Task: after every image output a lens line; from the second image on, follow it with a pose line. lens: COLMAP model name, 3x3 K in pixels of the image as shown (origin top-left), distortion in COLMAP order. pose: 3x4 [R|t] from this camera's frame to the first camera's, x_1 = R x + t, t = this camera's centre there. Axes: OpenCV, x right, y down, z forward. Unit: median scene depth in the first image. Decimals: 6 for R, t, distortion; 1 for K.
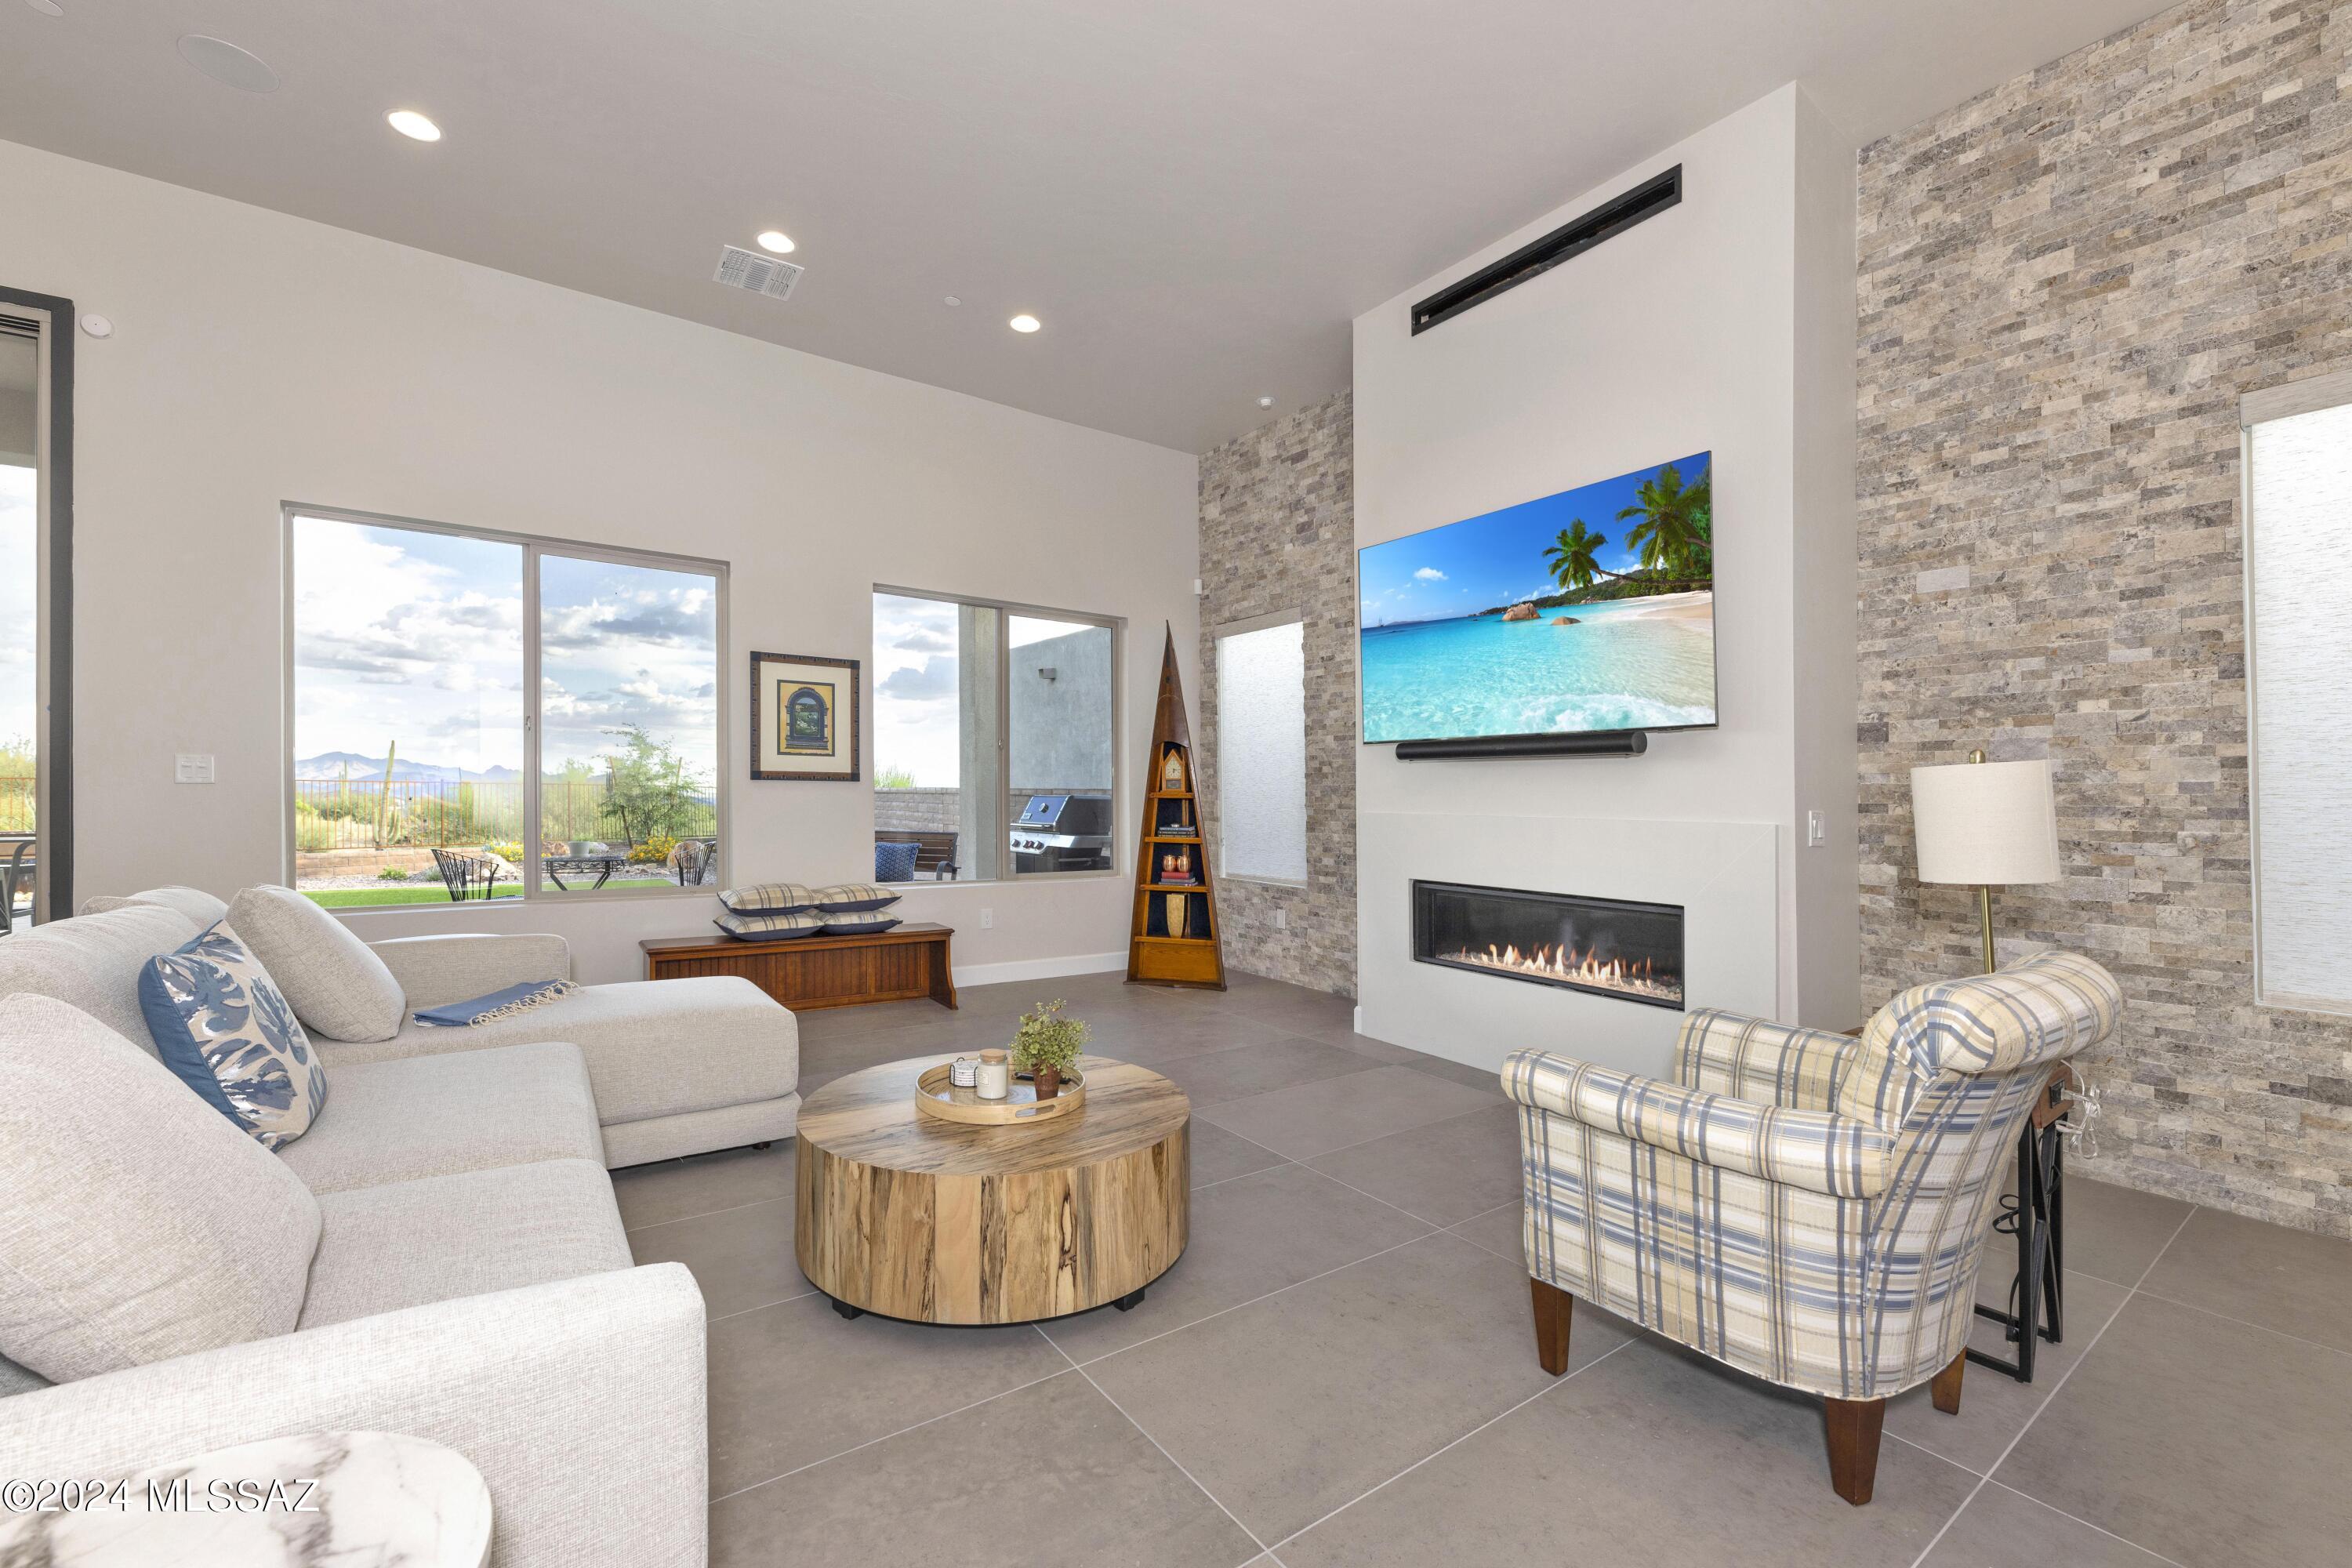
lens RADIAL K [[958.8, 0, 1181.1], [0, 958.8, 782.9], [0, 0, 1]] dist [0.007591, -0.000217]
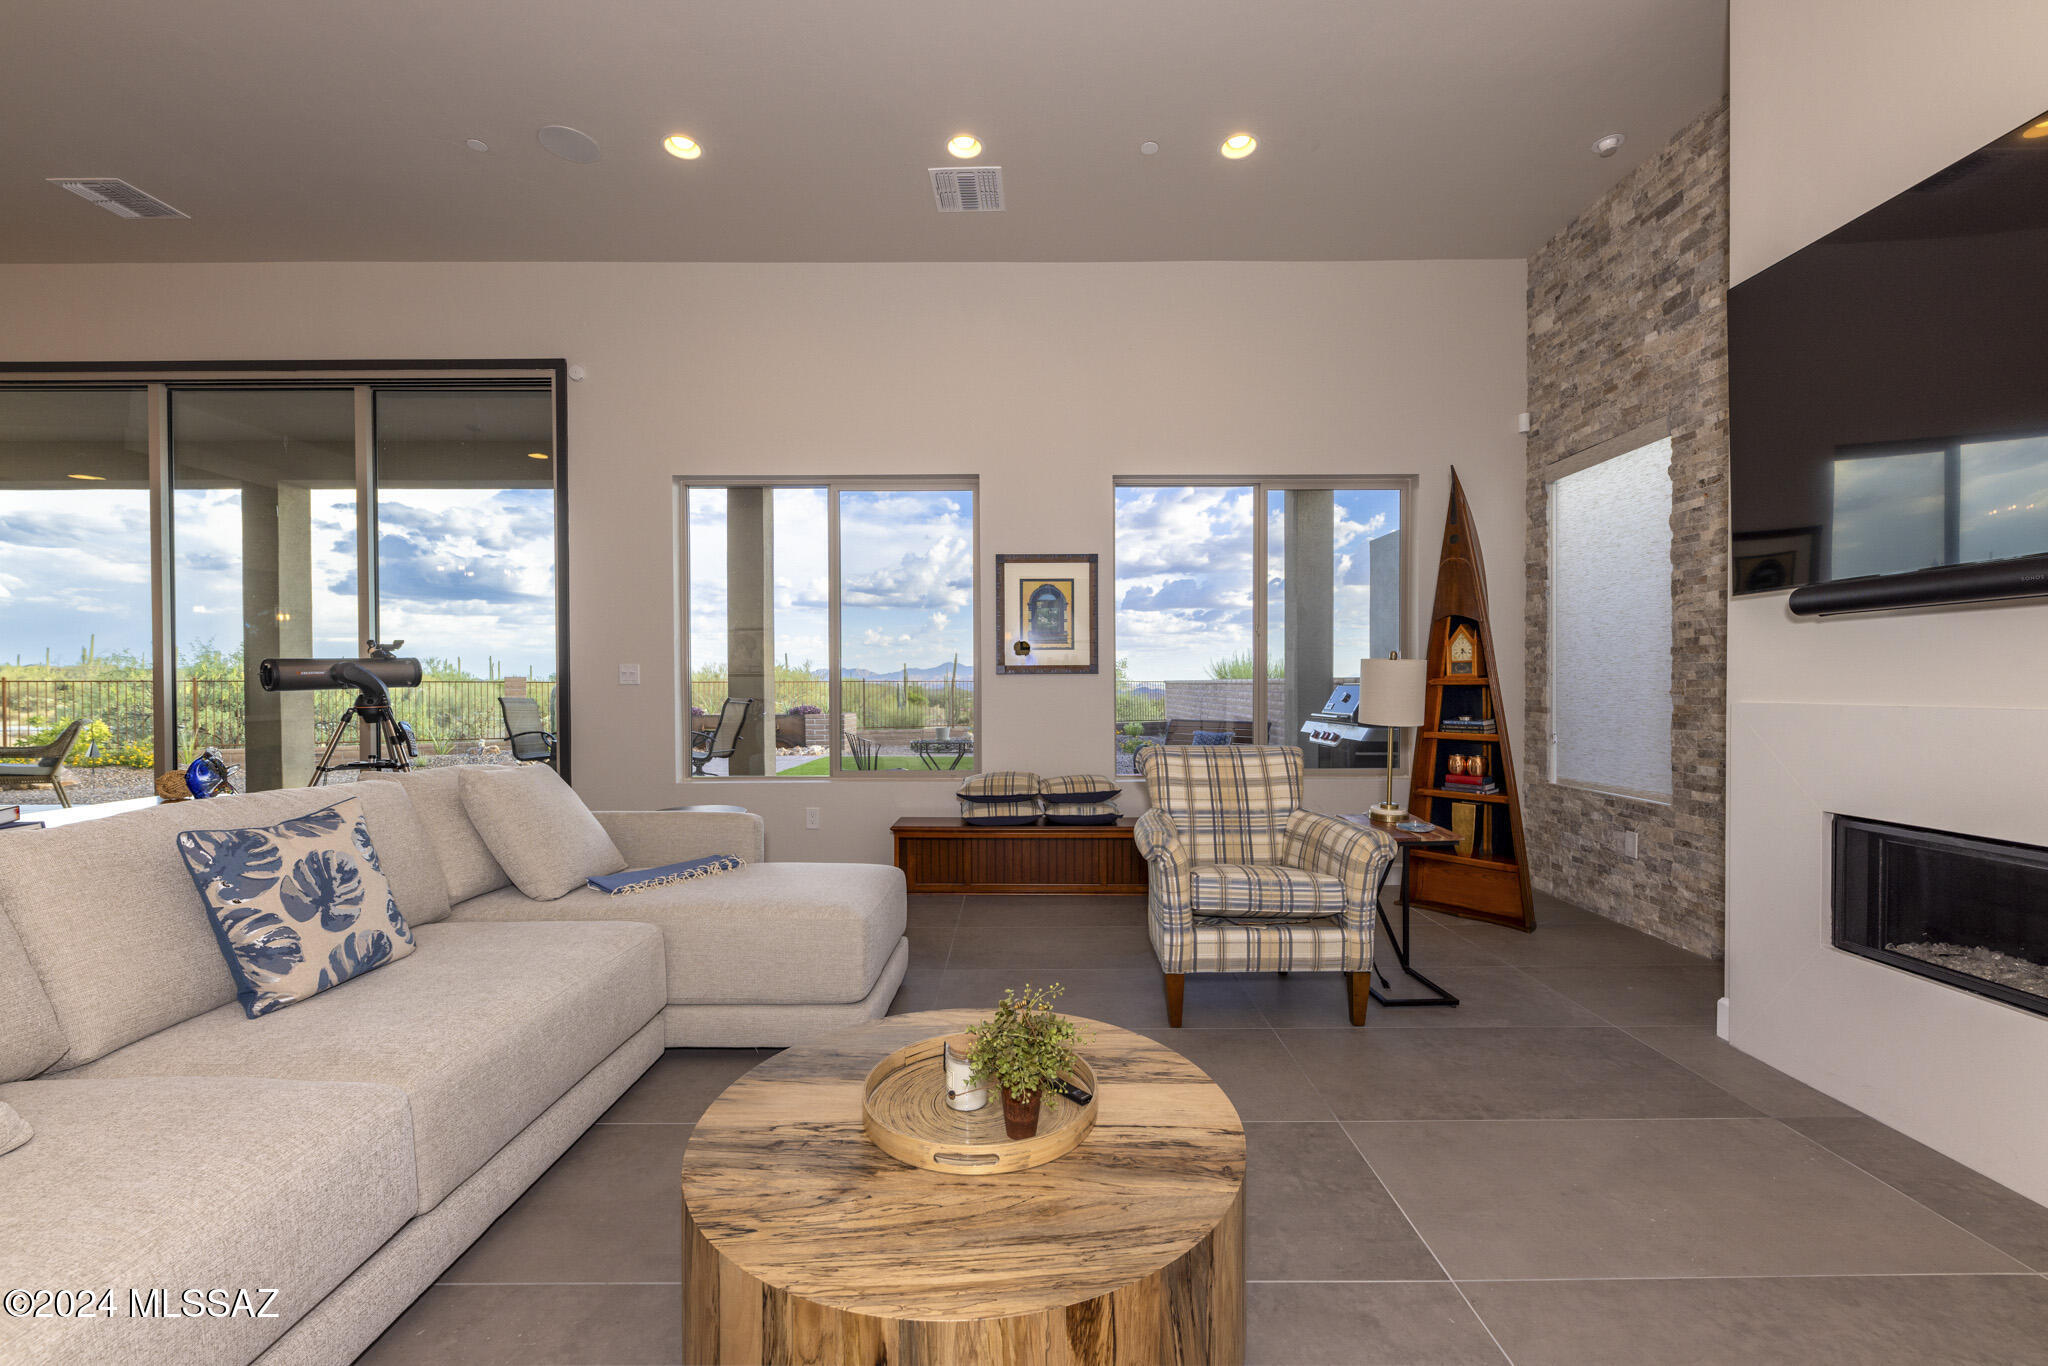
lens RADIAL K [[833.8, 0, 1027.0], [0, 833.8, 708.6], [0, 0, 1]] dist [0.002829, 0.000218]
pose [[0.814955, -0.000081, -0.579524, 0.099519], [0.022721, 0.999236, 0.031813, 0.005296], [0.579079, -0.039093, 0.814334, 0.209239]]
